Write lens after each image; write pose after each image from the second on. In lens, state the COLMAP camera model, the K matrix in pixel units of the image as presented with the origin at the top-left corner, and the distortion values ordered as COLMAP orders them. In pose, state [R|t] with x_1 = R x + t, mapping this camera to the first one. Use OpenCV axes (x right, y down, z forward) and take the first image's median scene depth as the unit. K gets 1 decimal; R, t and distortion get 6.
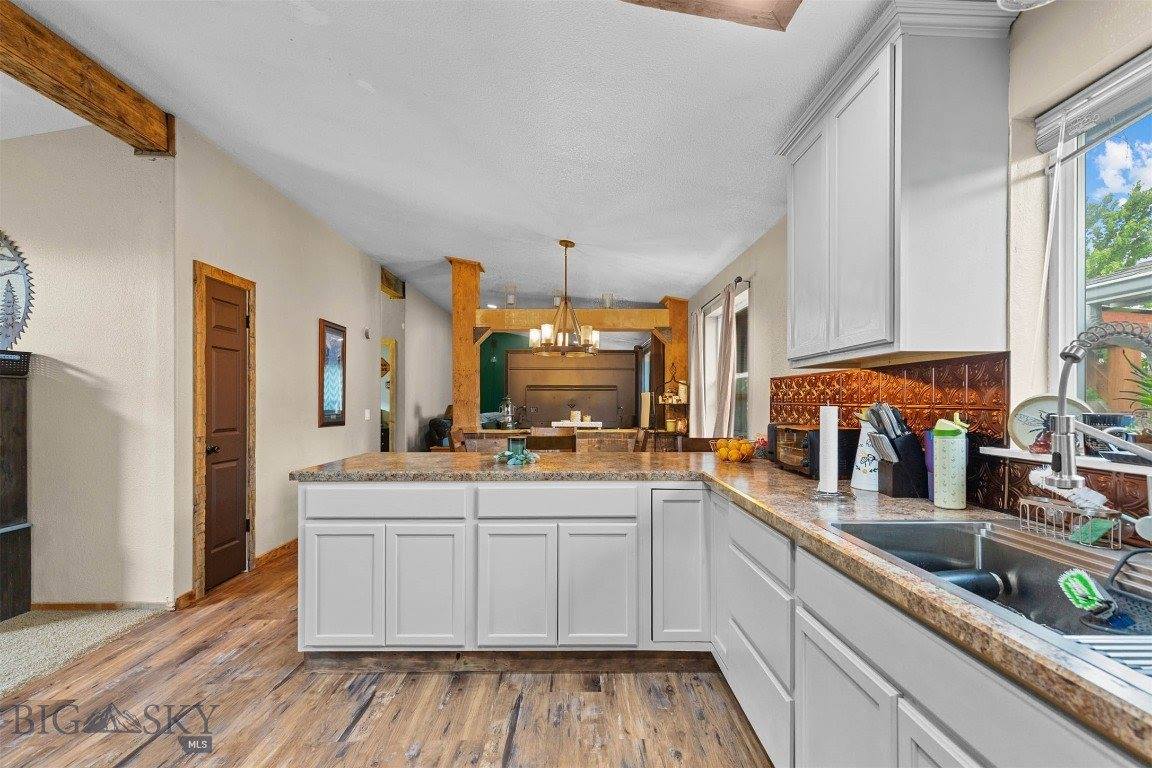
lens RADIAL K [[519.3, 0, 576.7], [0, 519.3, 397.3], [0, 0, 1]] dist [0.005231, 0.000199]
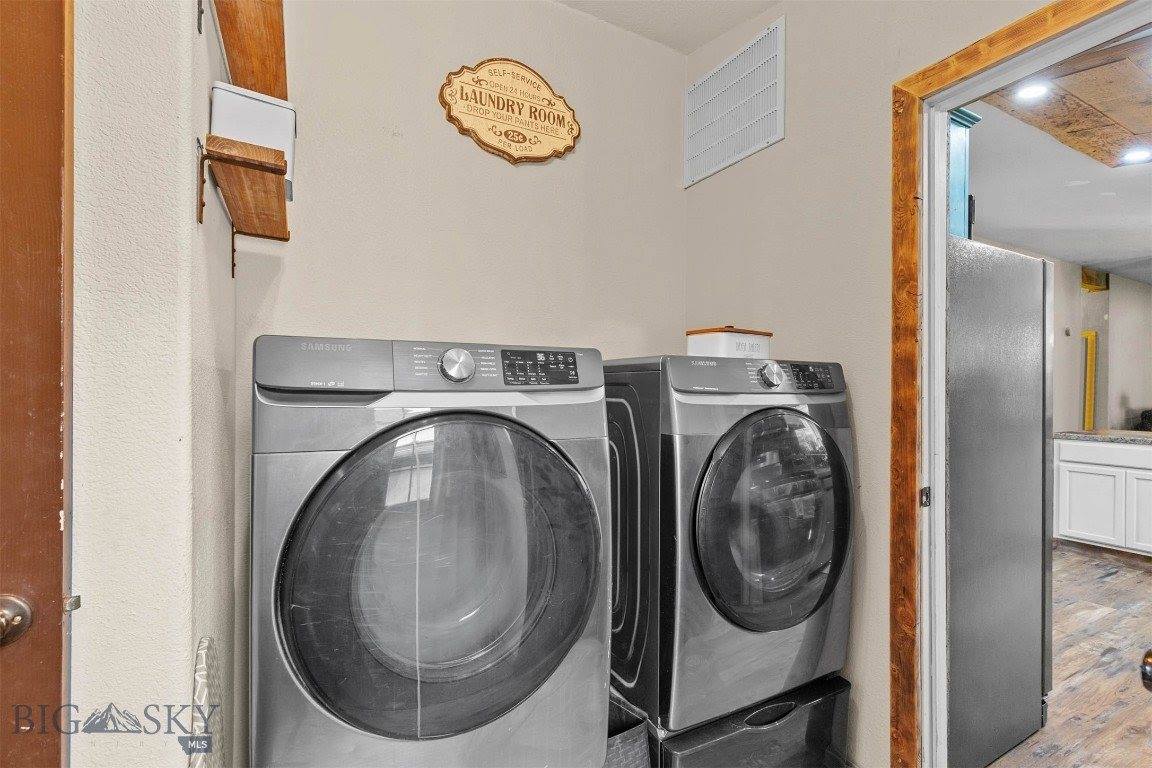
lens RADIAL K [[511.4, 0, 573.3], [0, 511.4, 386.1], [0, 0, 1]] dist [0.001734, -0.000704]
pose [[0.457094, 0.001387, -0.889417, 0.138236], [0.001694, 0.999996, 0.002430, -0.011746], [0.889417, -0.002617, 0.457090, -0.666184]]
